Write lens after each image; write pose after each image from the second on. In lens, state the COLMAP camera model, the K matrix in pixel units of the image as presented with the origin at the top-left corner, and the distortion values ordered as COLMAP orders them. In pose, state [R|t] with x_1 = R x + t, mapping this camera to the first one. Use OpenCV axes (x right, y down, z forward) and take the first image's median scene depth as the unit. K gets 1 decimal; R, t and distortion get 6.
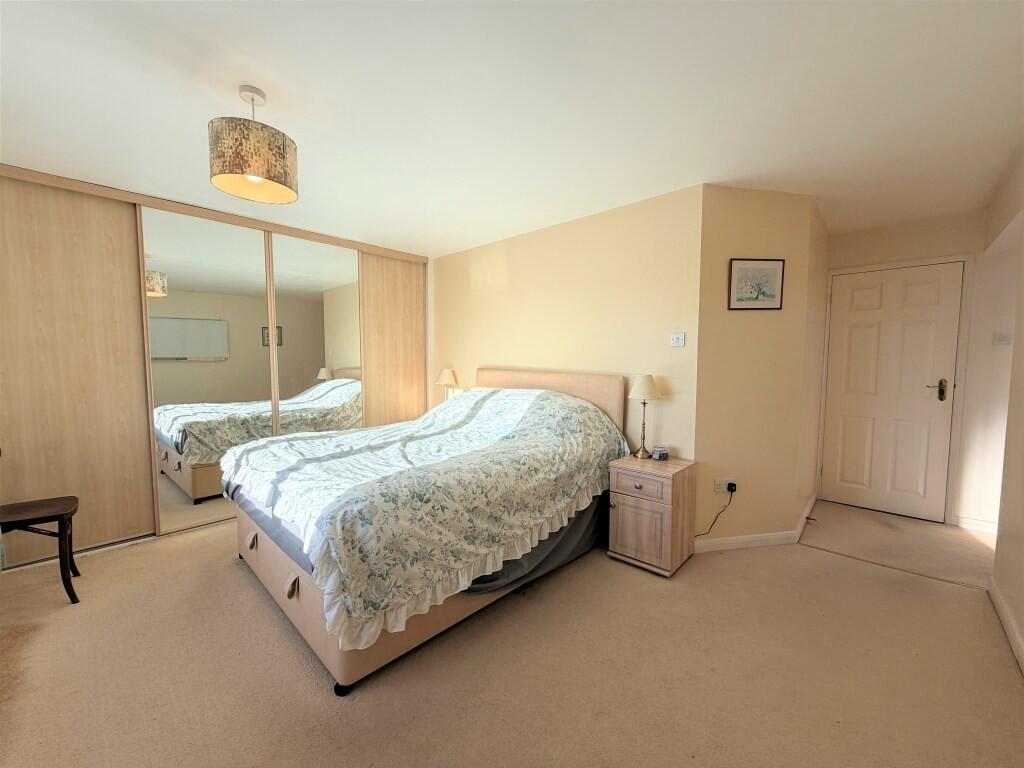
lens RADIAL K [[407.0, 0, 511.1], [0, 407.0, 384.6], [0, 0, 1]] dist [0.002775, 0.000375]
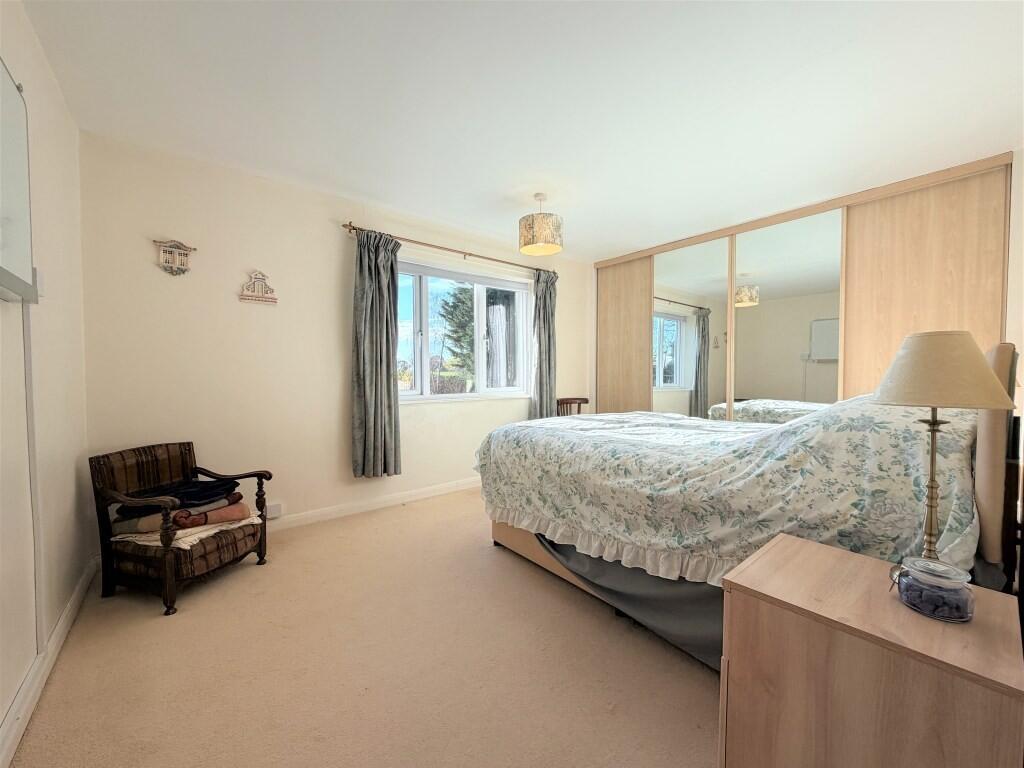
lens RADIAL K [[407.0, 0, 512.6], [0, 407.0, 386.3], [0, 0, 1]] dist [0.002775, 0.000375]
pose [[-0.126746, 0.030394, -0.991469, 0.859686], [-0.061349, 0.997377, 0.038417, 0.032019], [0.990036, 0.065695, -0.124549, 0.878728]]
